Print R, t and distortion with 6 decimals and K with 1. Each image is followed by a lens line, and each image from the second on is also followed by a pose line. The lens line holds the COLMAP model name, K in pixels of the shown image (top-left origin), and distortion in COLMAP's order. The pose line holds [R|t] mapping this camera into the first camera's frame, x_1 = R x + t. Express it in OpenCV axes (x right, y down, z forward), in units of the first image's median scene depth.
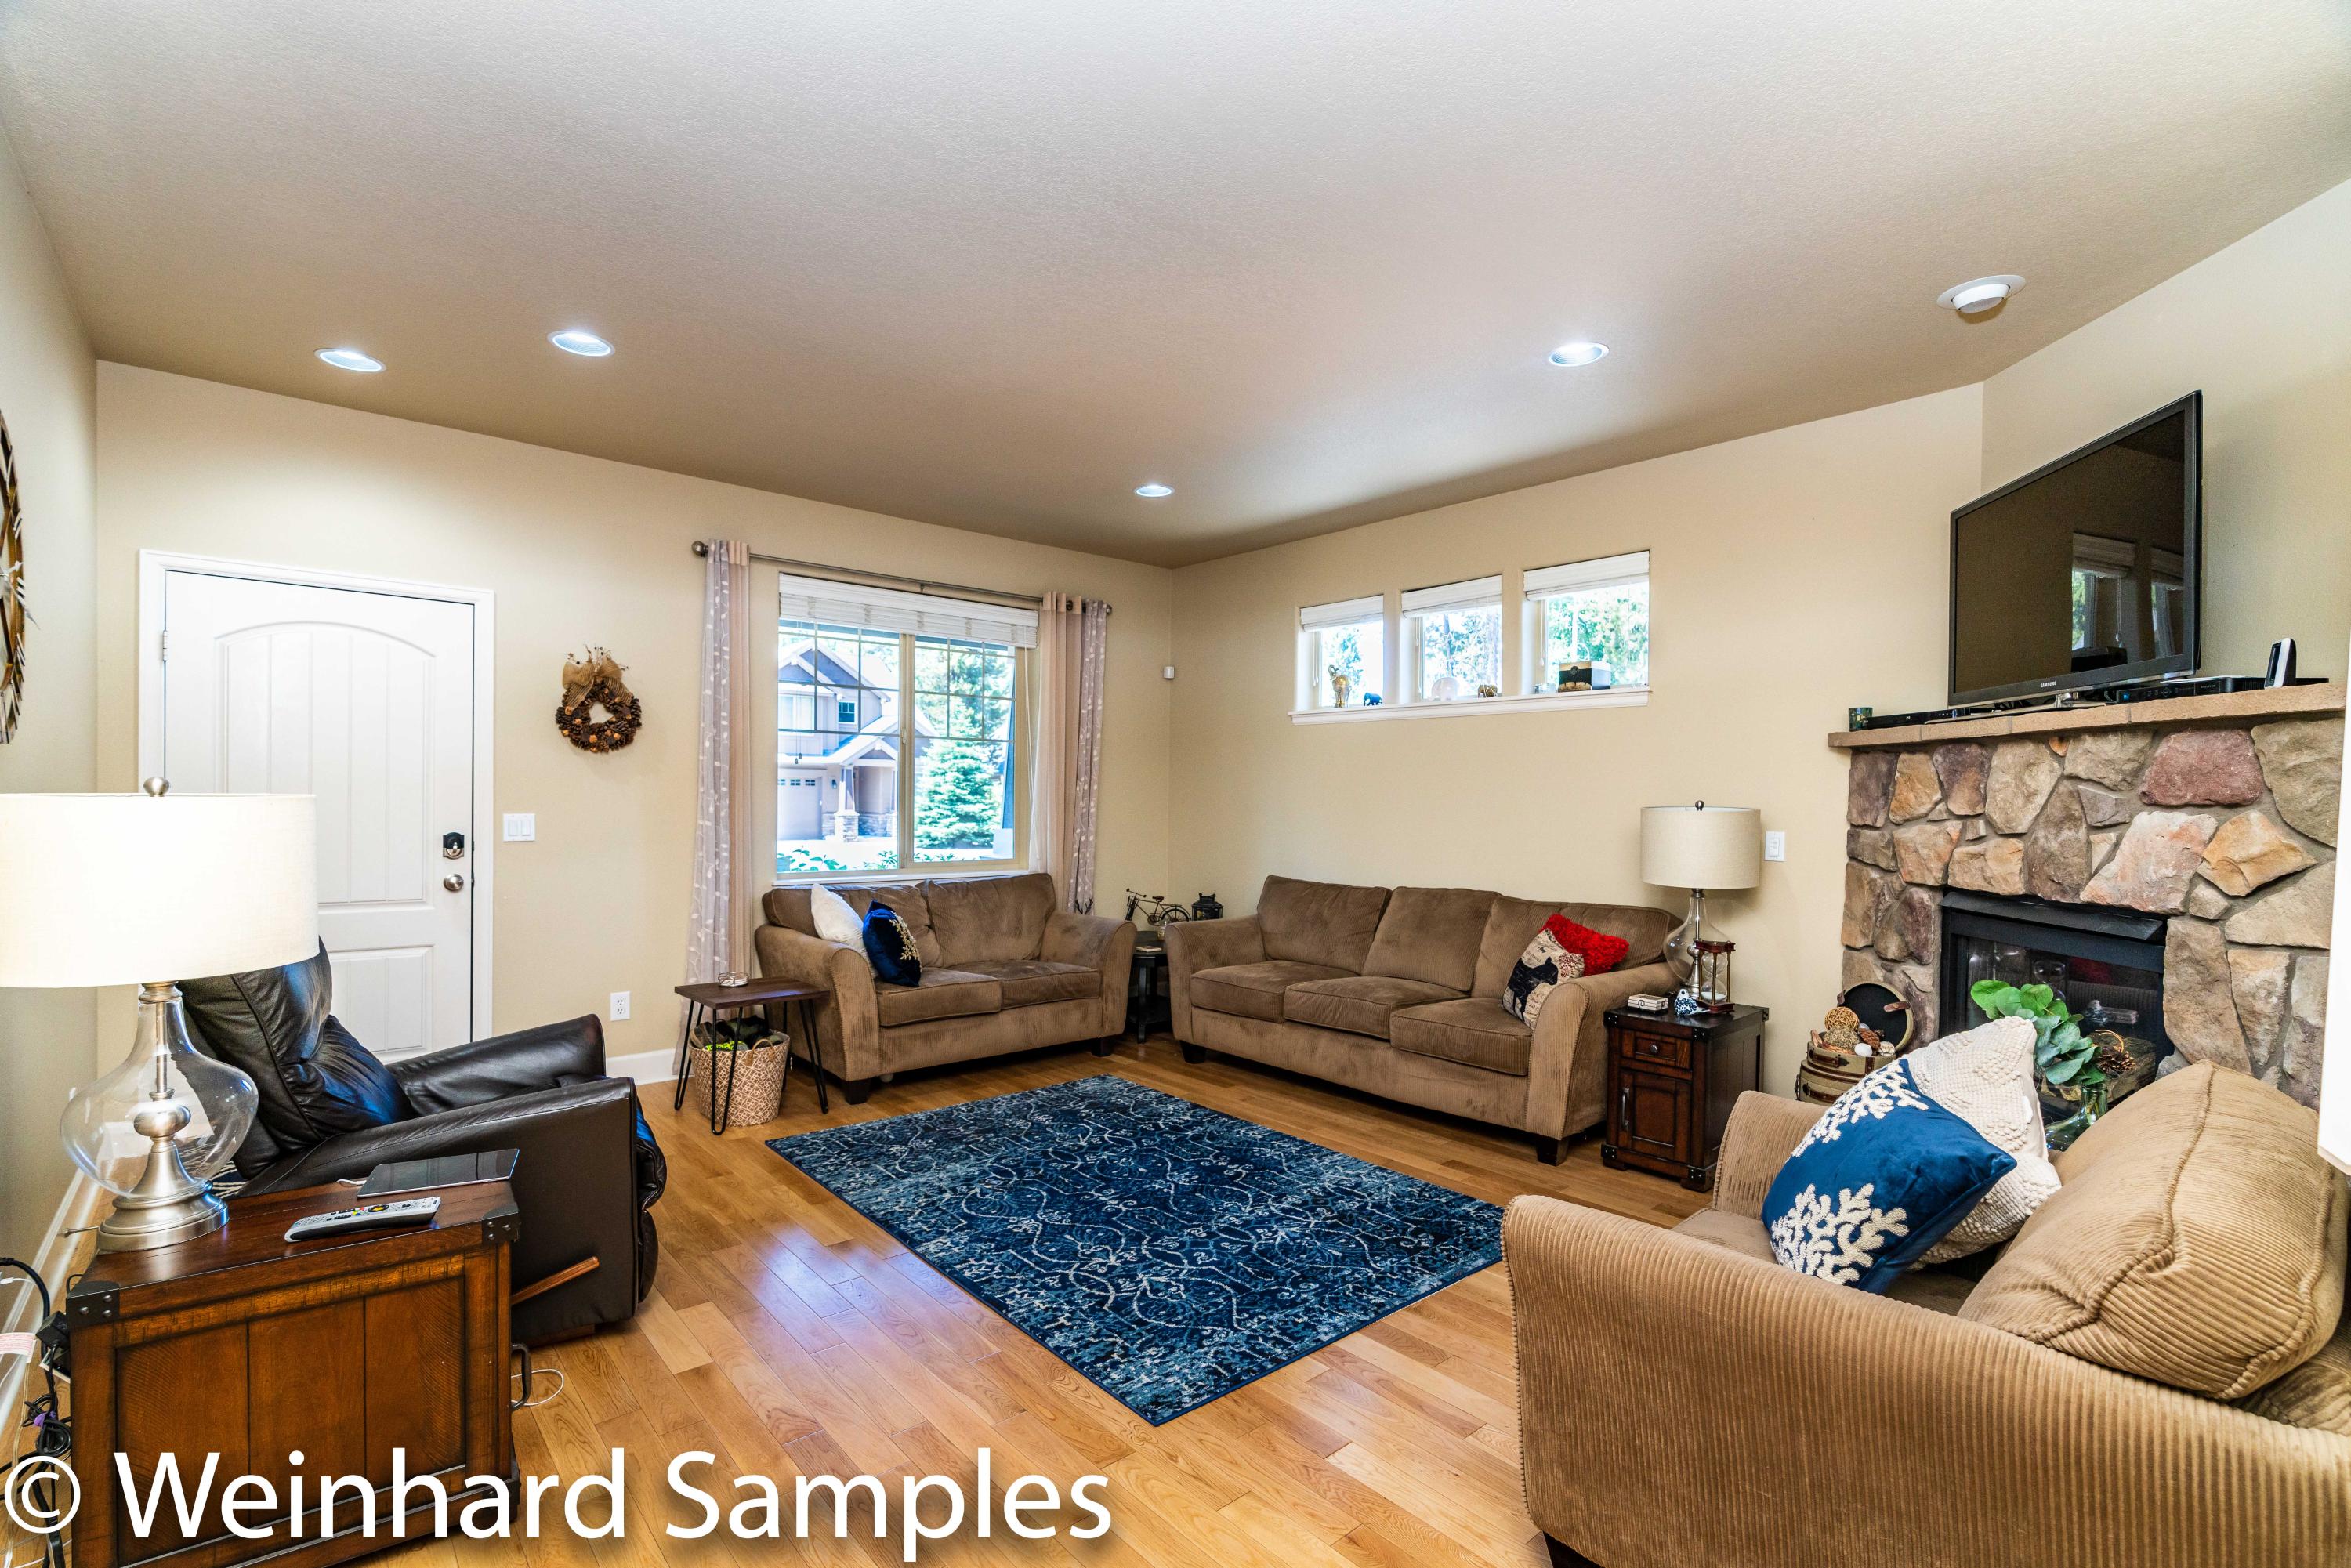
lens RADIAL K [[1092.9, 0, 1175.5], [0, 1092.9, 784.0], [0, 0, 1]] dist [0.000246, 0.000755]
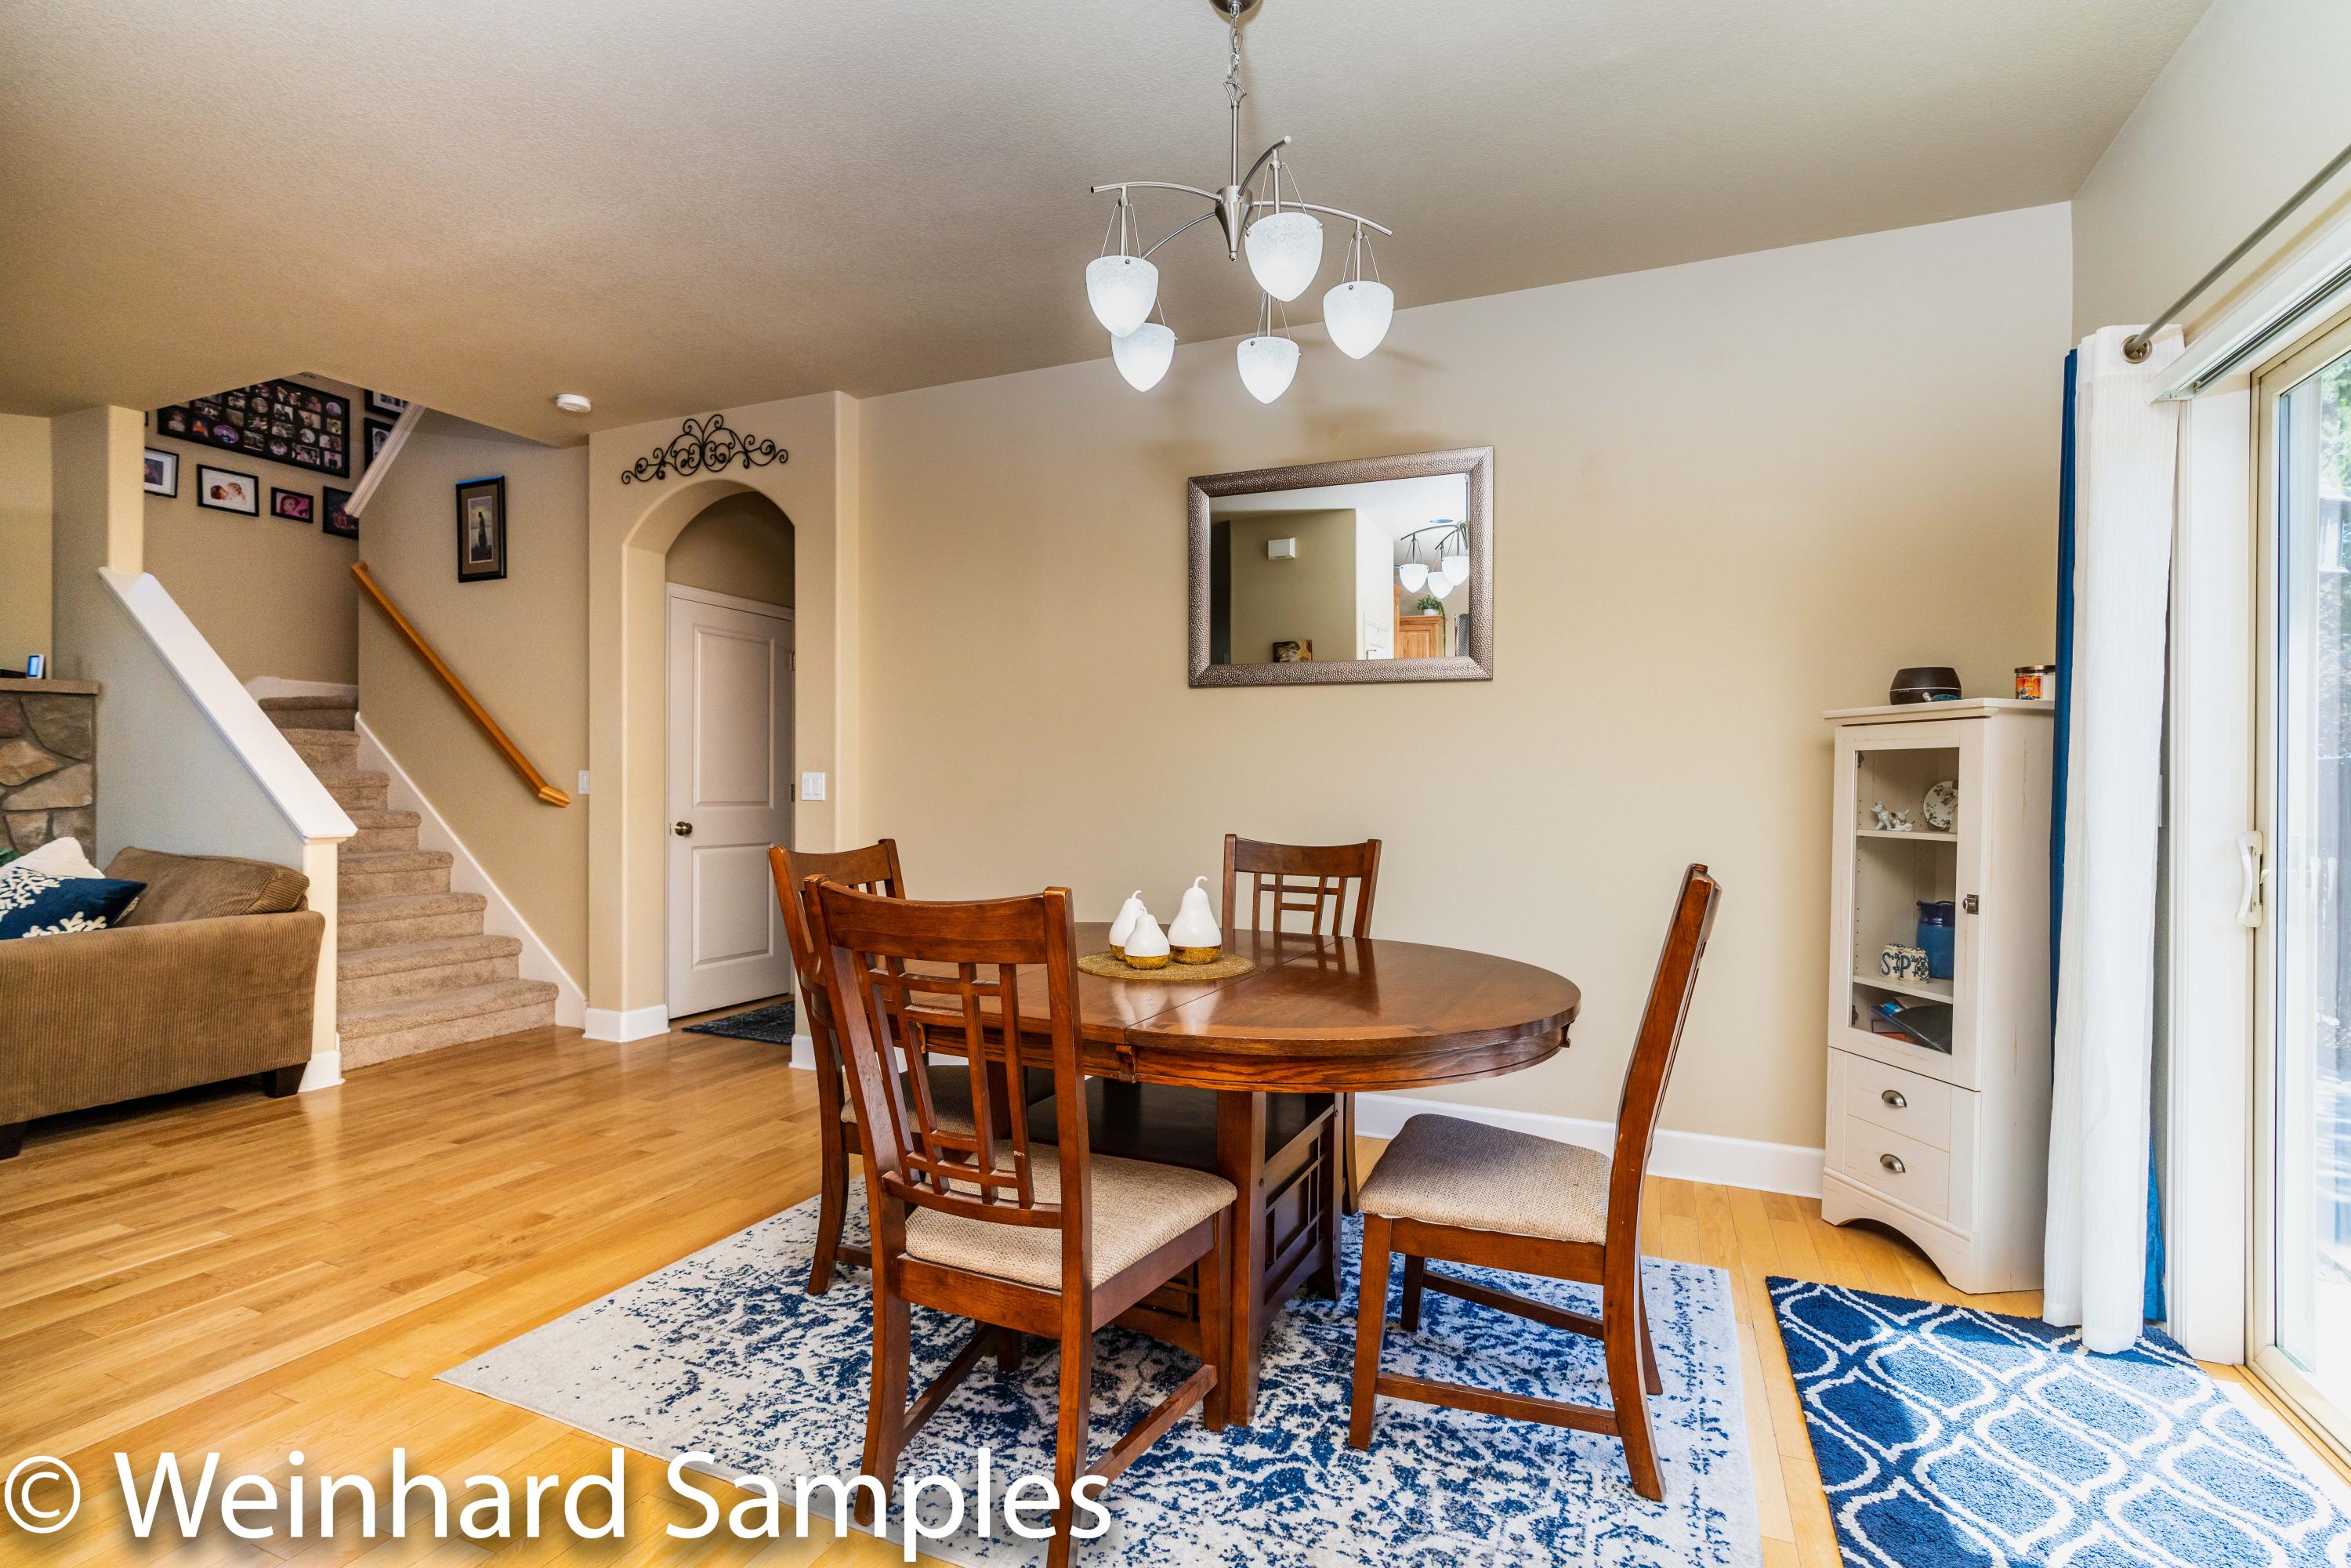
lens RADIAL K [[1119.9, 0, 1175.5], [0, 1119.9, 784.0], [0, 0, 1]] dist [-0.001030, -0.000132]
pose [[-0.454357, -0.013459, 0.890718, -1.184579], [-0.017010, 0.999835, 0.006430, 0.037236], [-0.890657, -0.012230, -0.454510, 0.063069]]
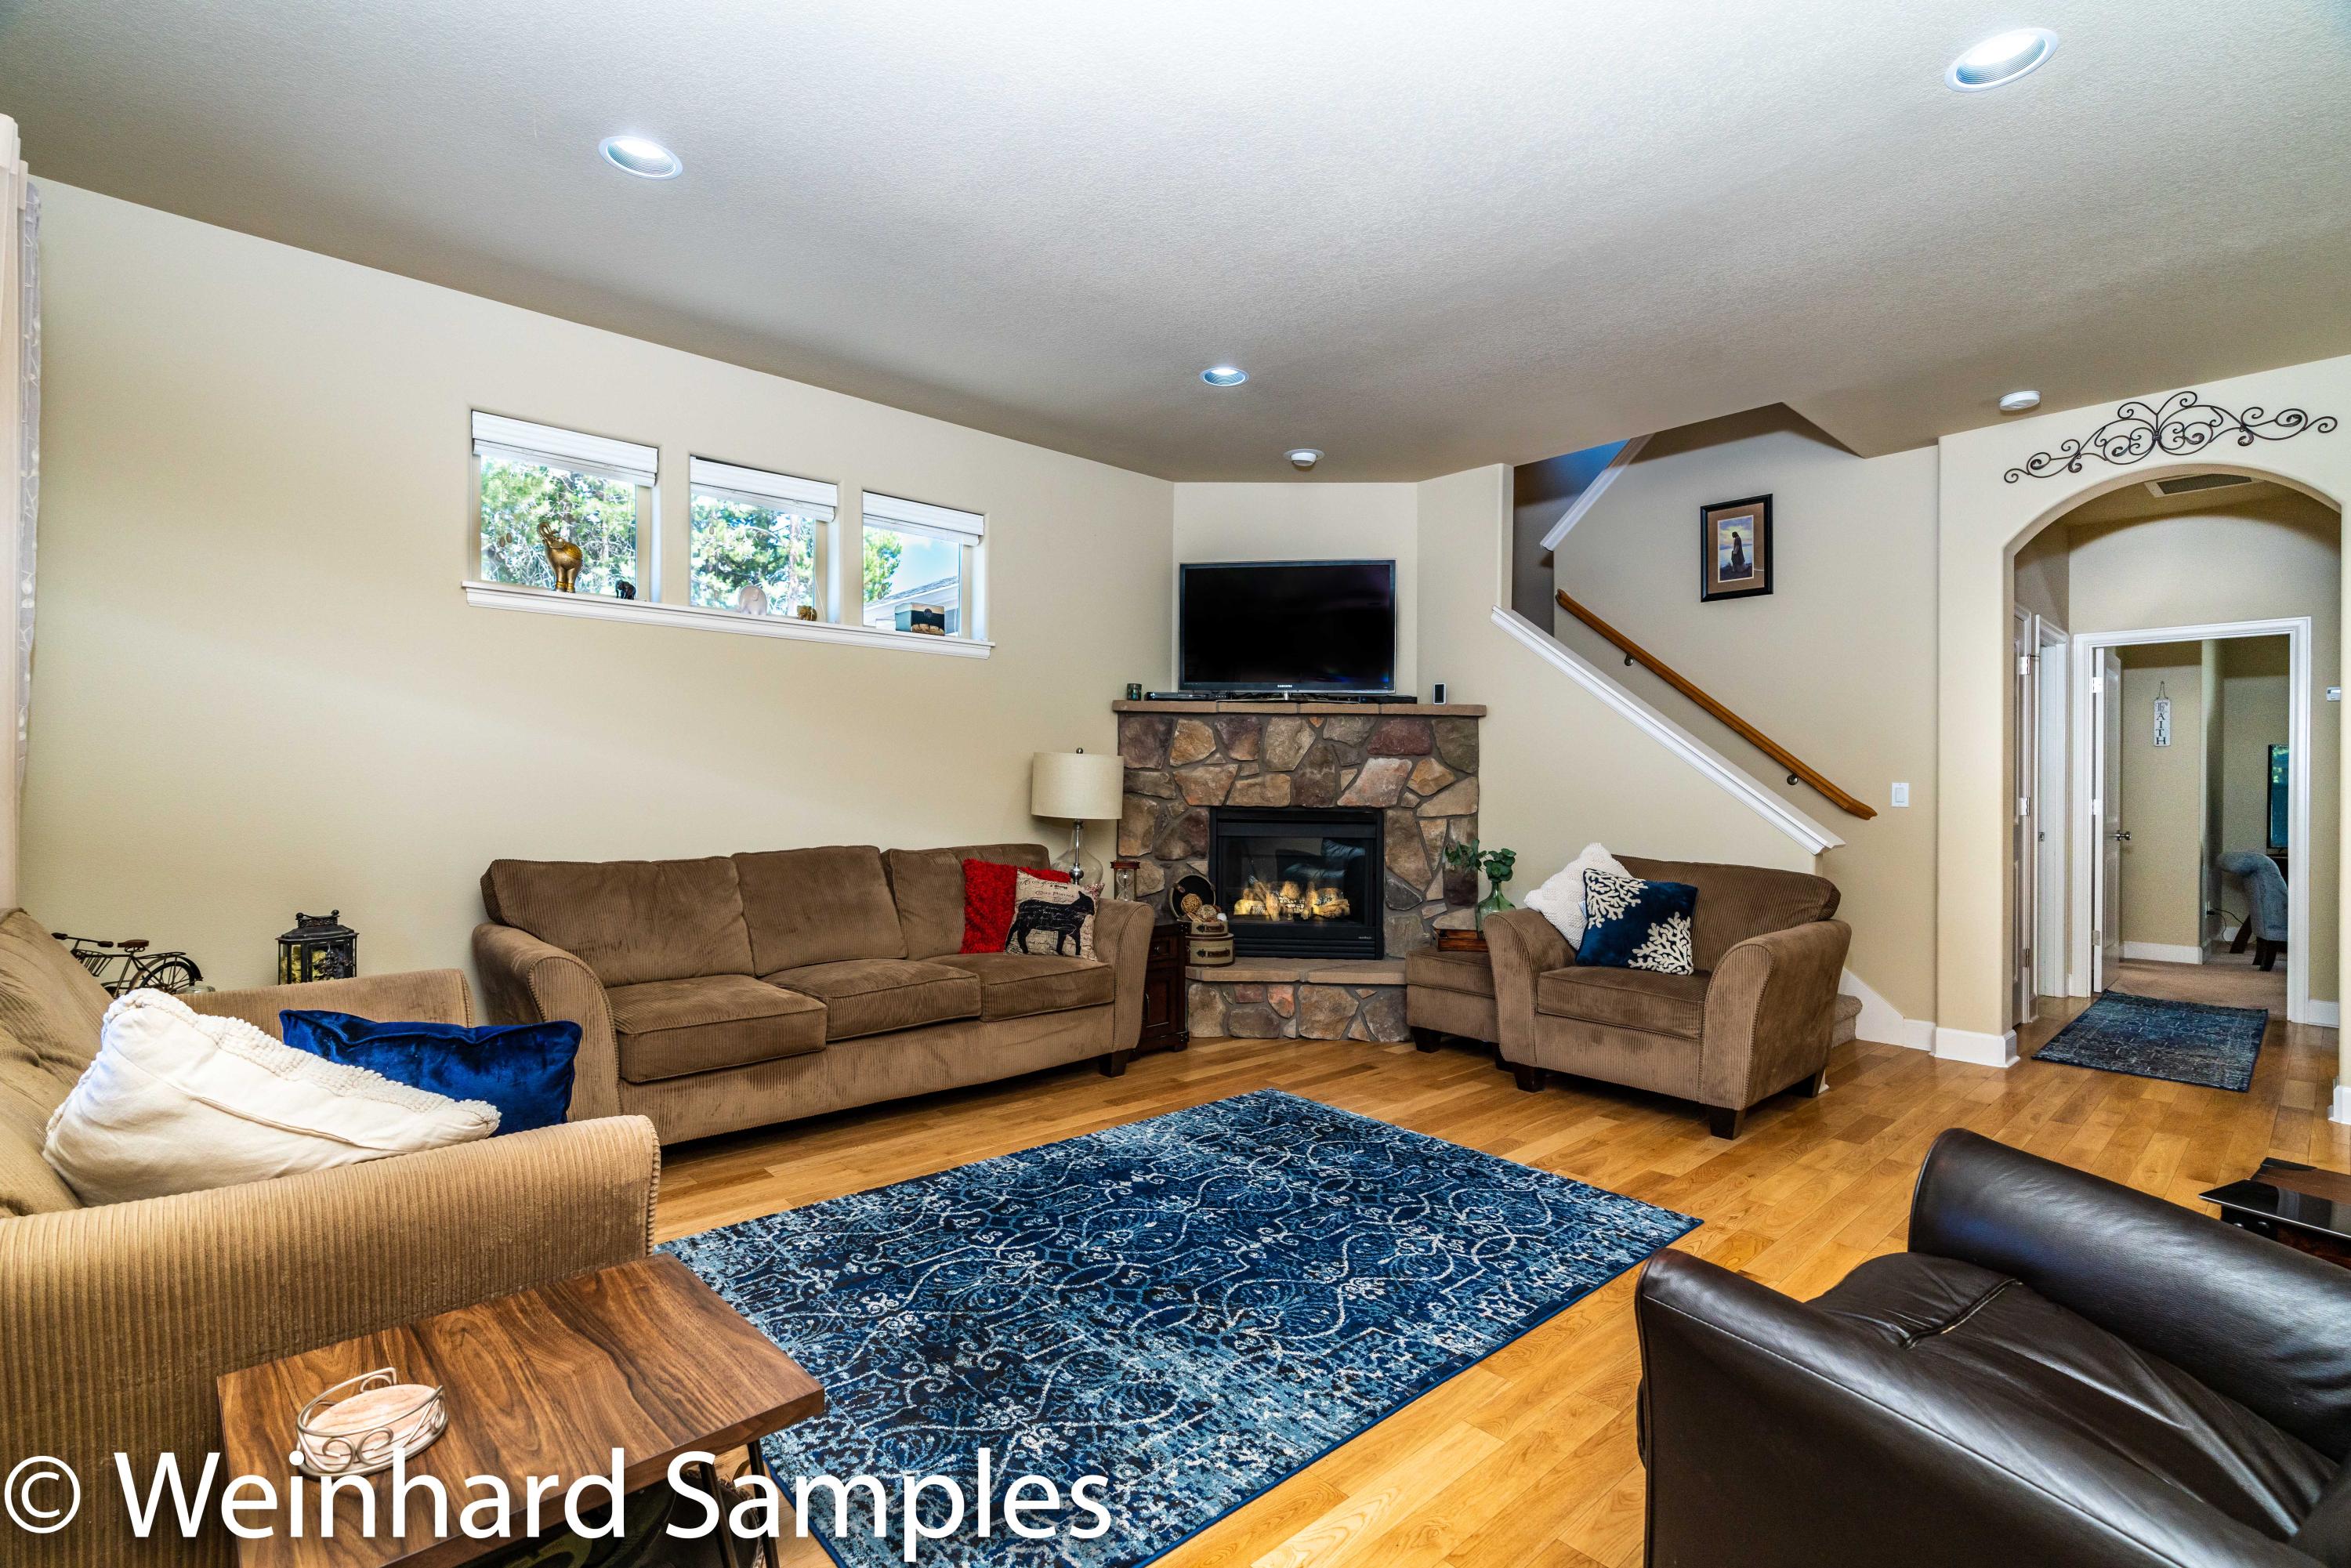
lens RADIAL K [[1070.2, 0, 1175.5], [0, 1070.2, 784.0], [0, 0, 1]] dist [-0.016217, 0.009678]
pose [[-0.029494, -0.008955, 0.999525, -0.832469], [-0.022280, 0.999717, 0.008299, 0.050830], [-0.999317, -0.022024, -0.029685, 1.113684]]
